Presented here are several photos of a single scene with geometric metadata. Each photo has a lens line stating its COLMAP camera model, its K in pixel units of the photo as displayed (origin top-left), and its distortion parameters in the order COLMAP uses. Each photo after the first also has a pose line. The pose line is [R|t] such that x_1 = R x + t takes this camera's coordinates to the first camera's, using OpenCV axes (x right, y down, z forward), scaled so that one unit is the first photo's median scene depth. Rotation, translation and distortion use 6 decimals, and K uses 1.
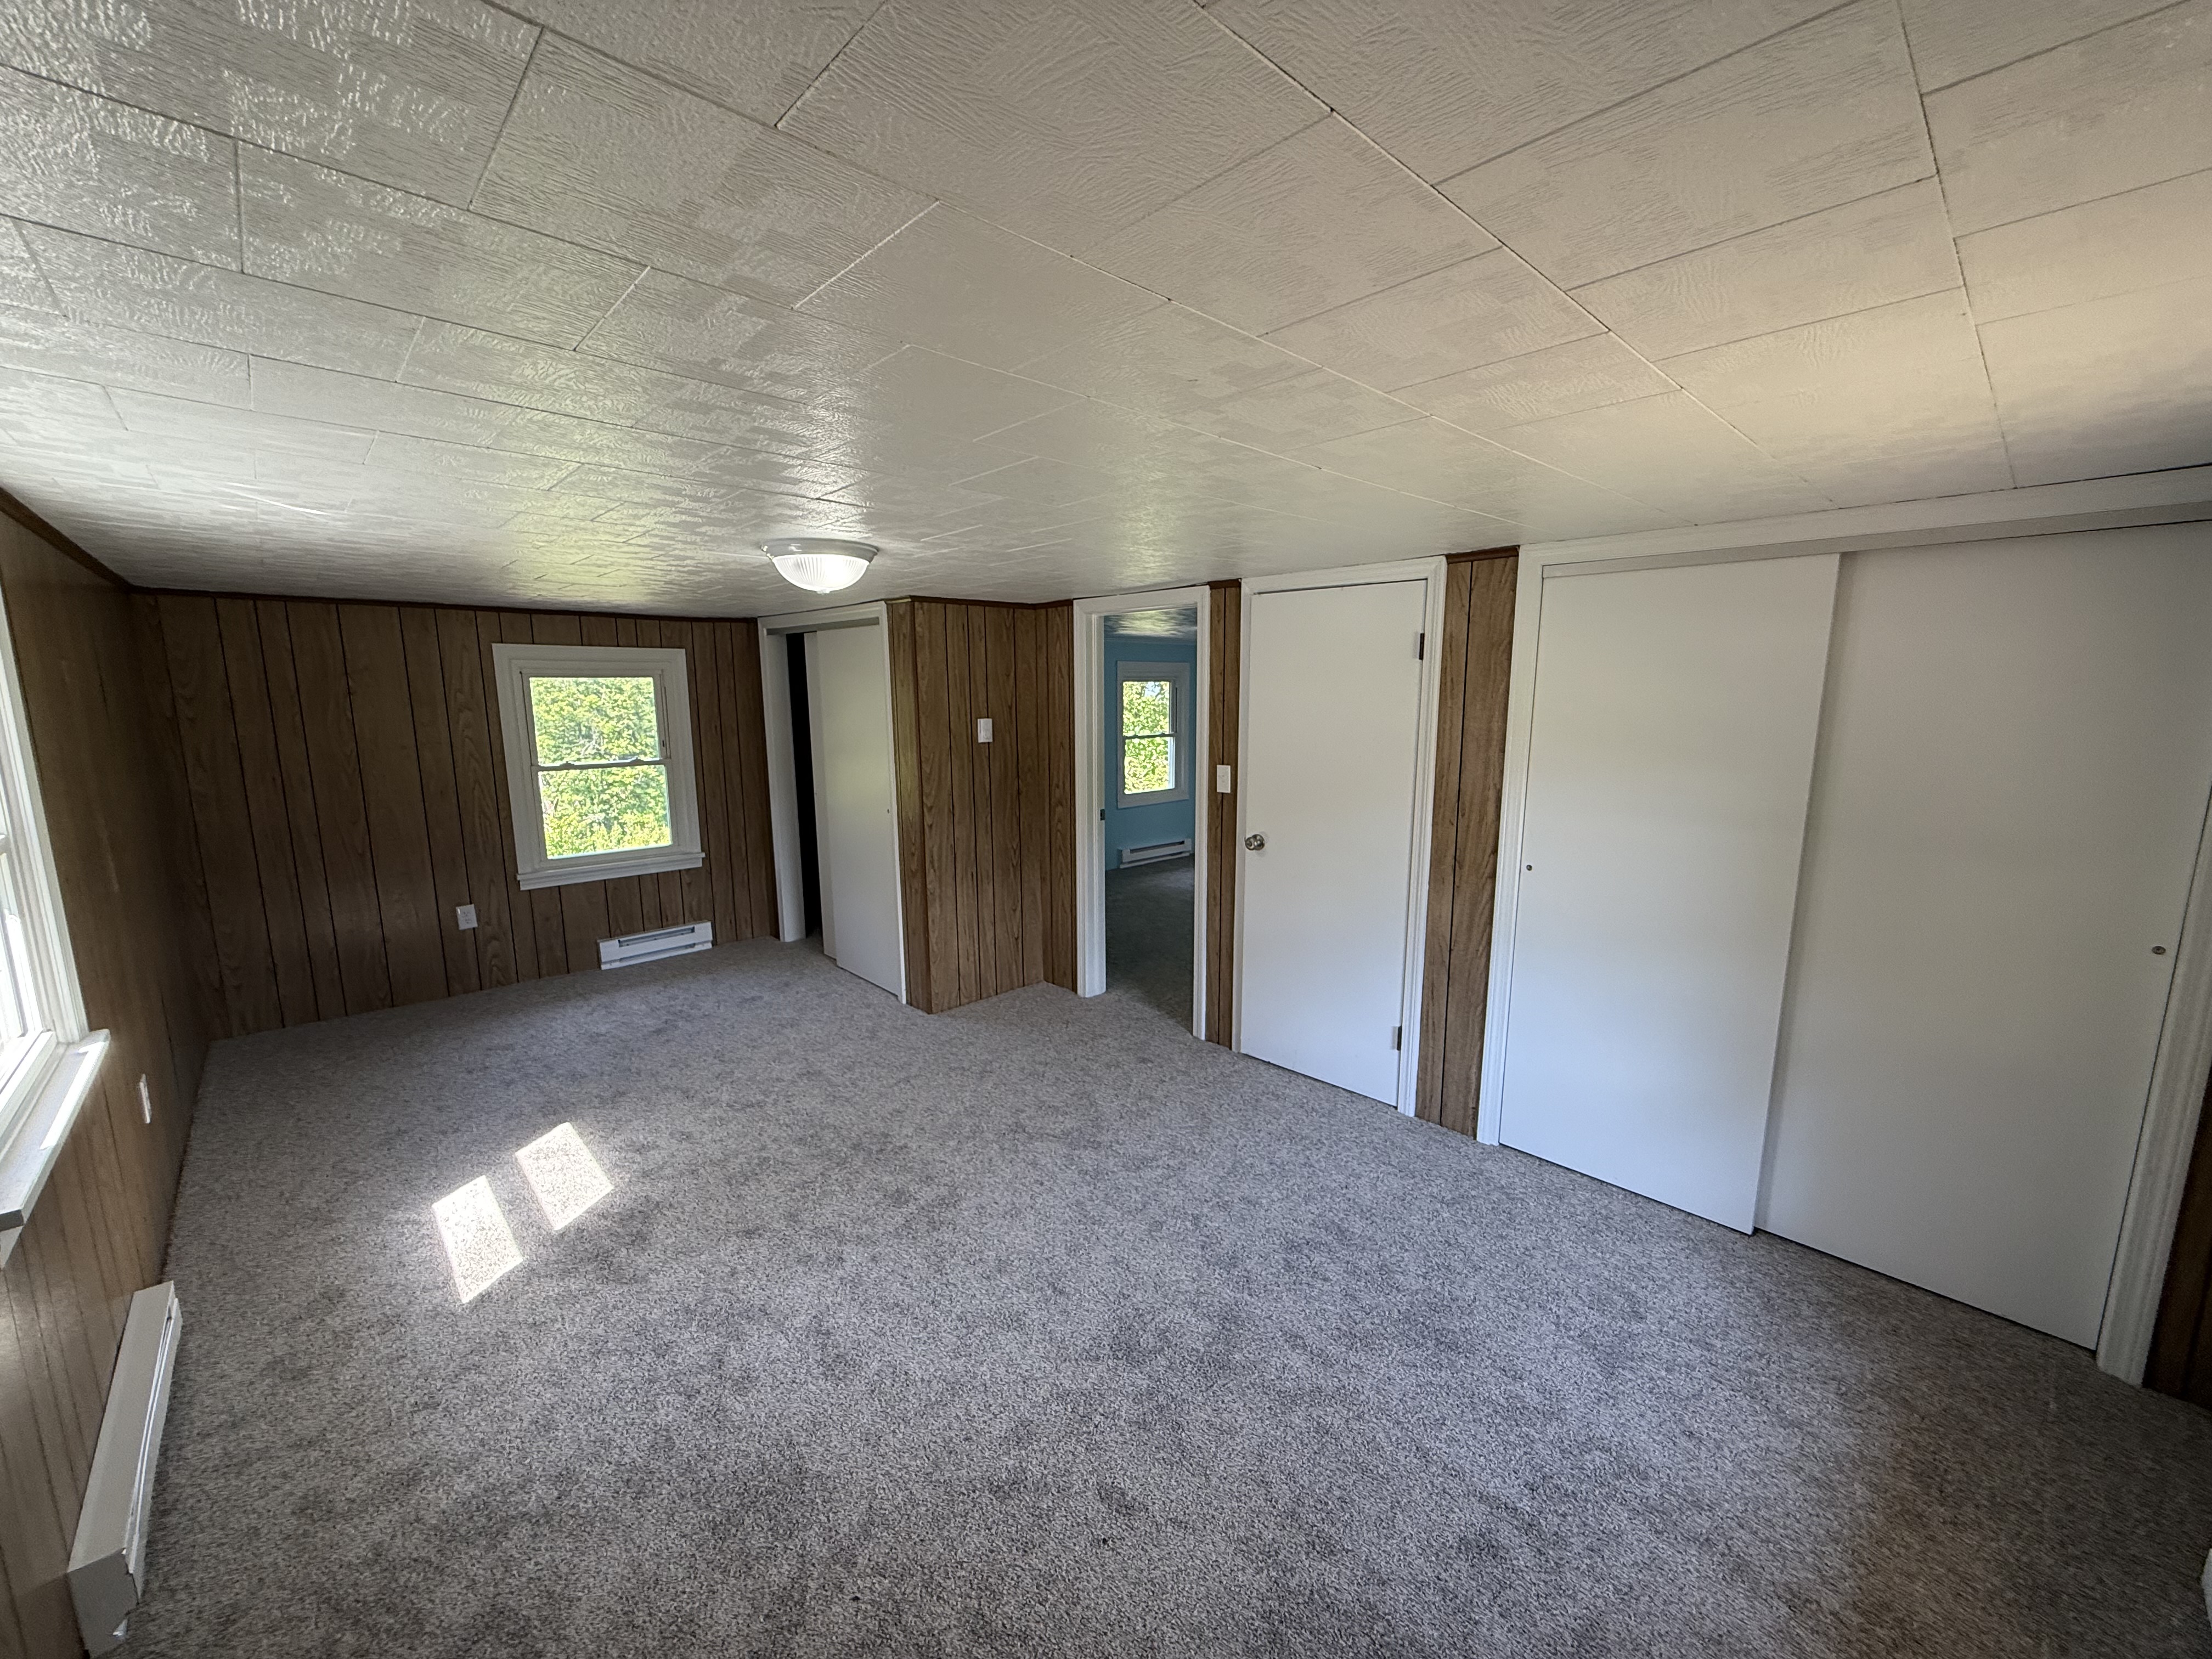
lens RADIAL K [[884.0, 0, 1104.2], [0, 884.0, 826.2], [0, 0, 1]] dist [0.003662, -0.000171]
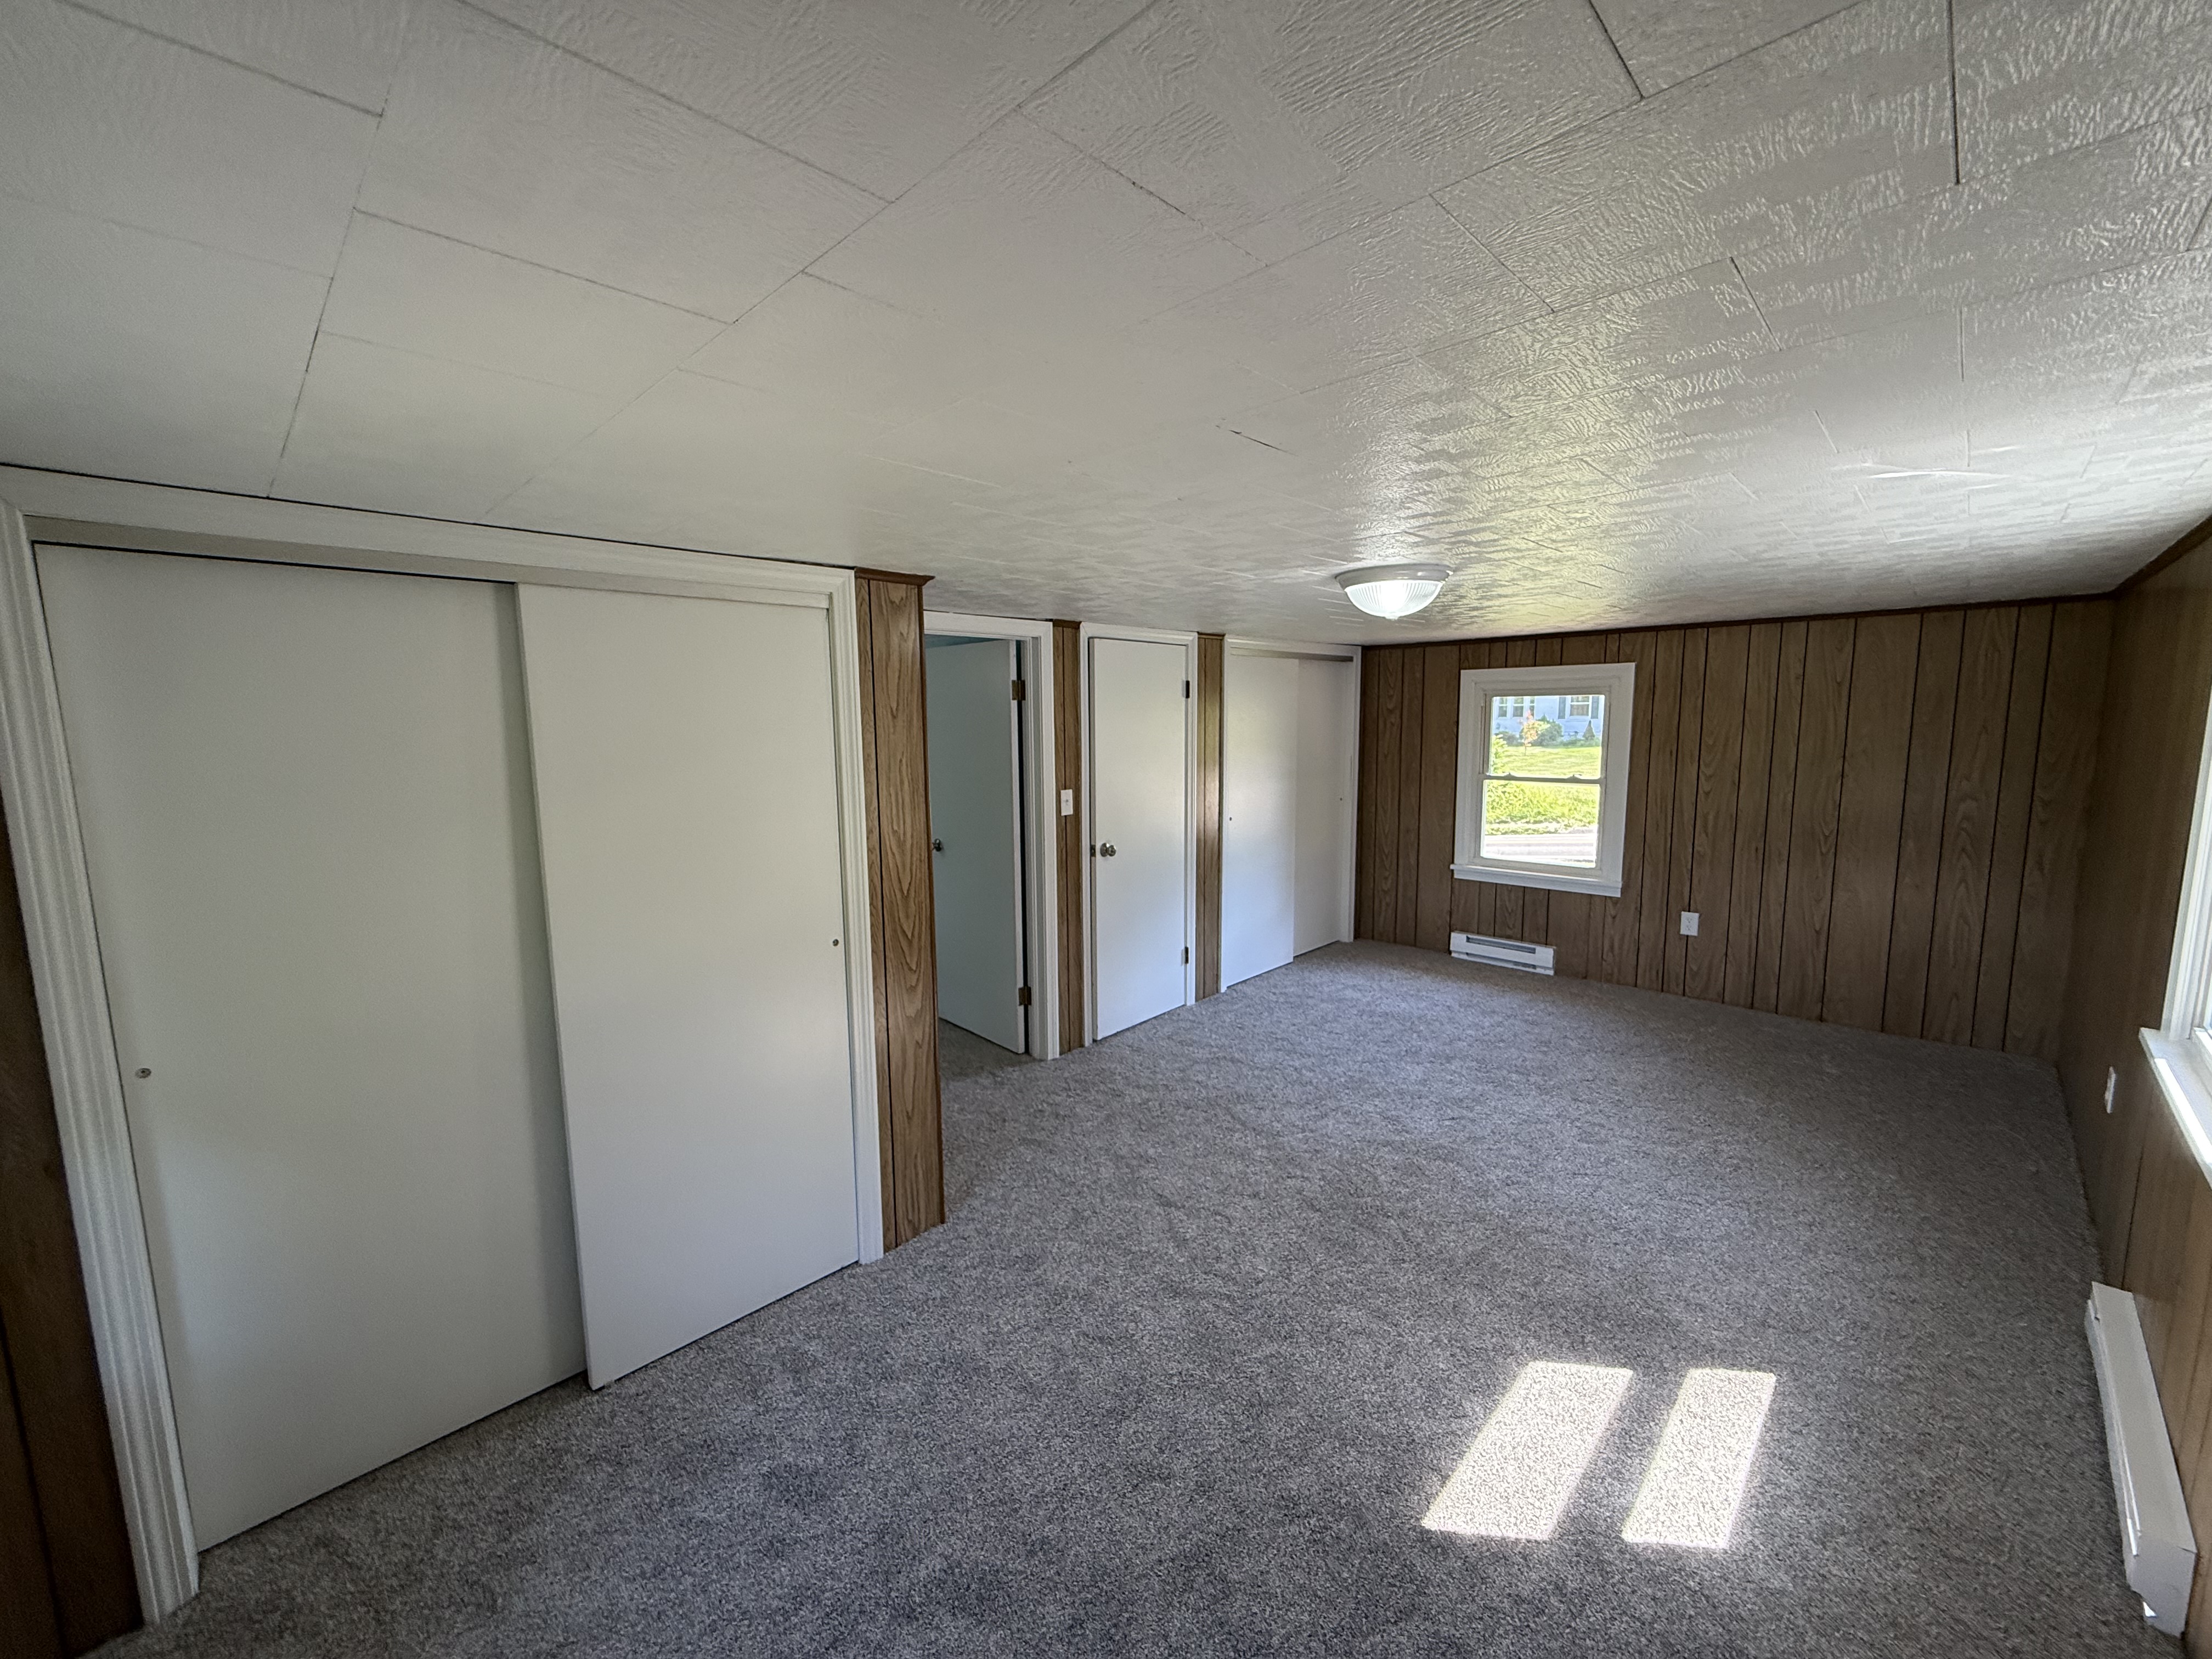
lens RADIAL K [[884.0, 0, 1103.0], [0, 884.0, 830.6], [0, 0, 1]] dist [0.003662, -0.000171]
pose [[-0.045420, -0.123270, 0.991333, -1.119628], [0.176278, 0.975796, 0.129415, -0.180674], [-0.983292, 0.180628, -0.022591, 1.175989]]
